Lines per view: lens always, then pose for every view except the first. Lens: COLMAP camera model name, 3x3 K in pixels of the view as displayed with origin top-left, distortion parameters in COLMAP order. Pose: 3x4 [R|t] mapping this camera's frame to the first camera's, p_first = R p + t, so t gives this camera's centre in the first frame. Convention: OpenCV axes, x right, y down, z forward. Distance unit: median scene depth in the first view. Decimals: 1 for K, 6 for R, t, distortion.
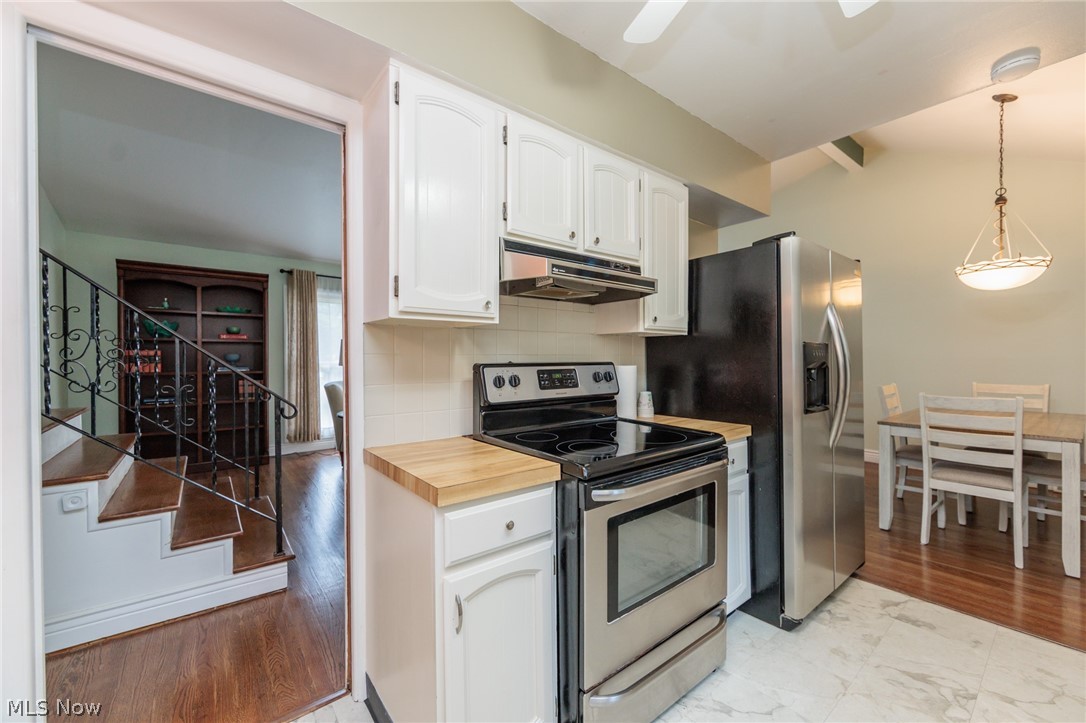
lens RADIAL K [[428.6, 0, 545.8], [0, 428.6, 361.9], [0, 0, 1]] dist [-0.002235, -0.000097]
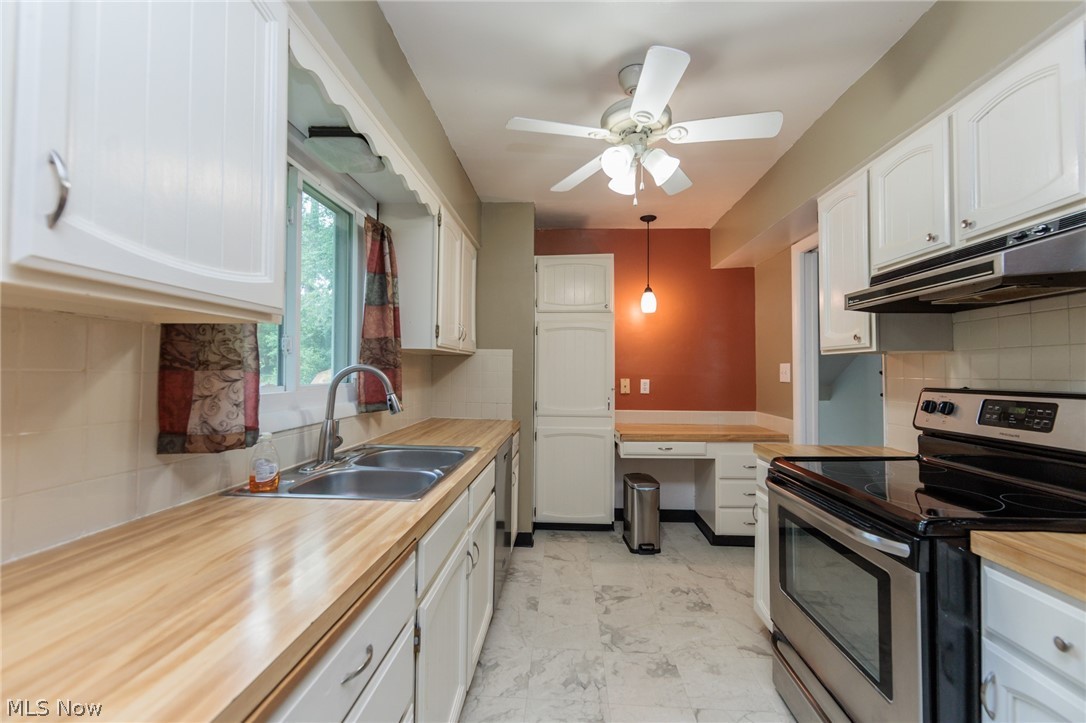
lens RADIAL K [[440.1, 0, 544.9], [0, 440.1, 362.3], [0, 0, 1]] dist [-0.000655, -0.000081]
pose [[-0.665300, -0.019151, -0.746331, 0.998361], [-0.012596, 0.999817, -0.014427, -0.023788], [0.746470, -0.000198, -0.665419, 0.835287]]
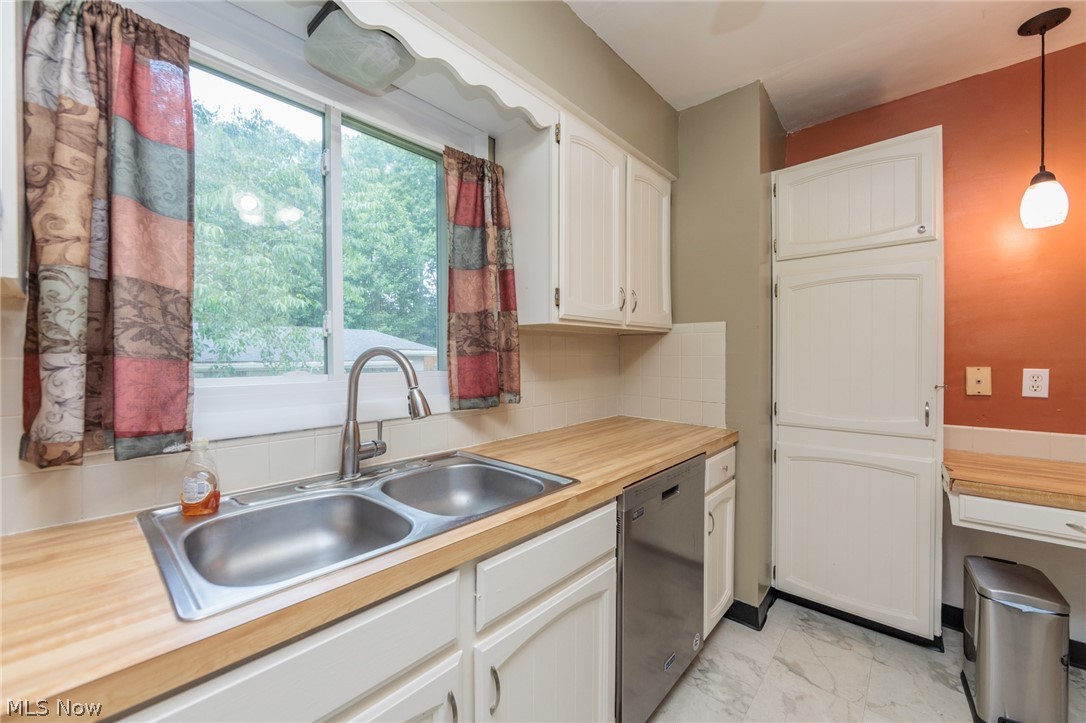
lens RADIAL K [[424.2, 0, 544.9], [0, 424.2, 361.8], [0, 0, 1]] dist [-0.001960, -0.000372]
pose [[-0.986881, 0.004723, -0.161382, 0.494809], [0.001553, 0.999803, 0.019768, -0.016695], [0.161444, 0.019258, -0.986694, 0.622290]]
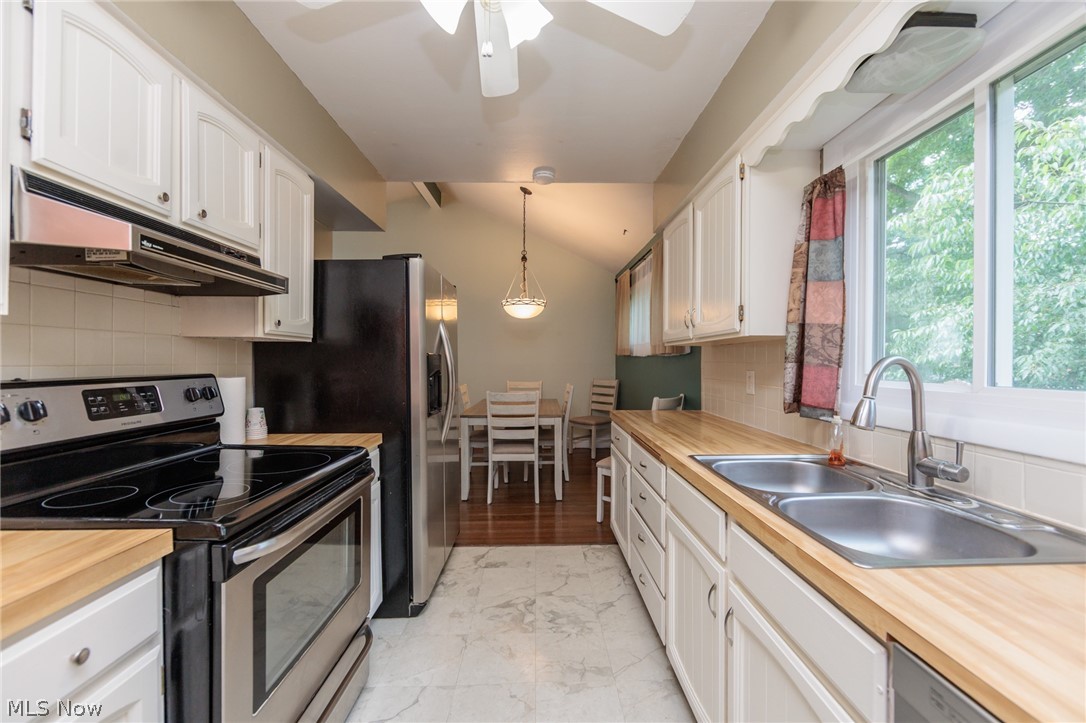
lens RADIAL K [[424.2, 0, 544.9], [0, 424.2, 361.8], [0, 0, 1]] dist [-0.001960, -0.000372]
pose [[0.609866, 0.002756, 0.792499, -0.088453], [0.002471, 0.999982, -0.005379, -0.016431], [-0.792500, 0.005239, 0.609849, 0.066012]]
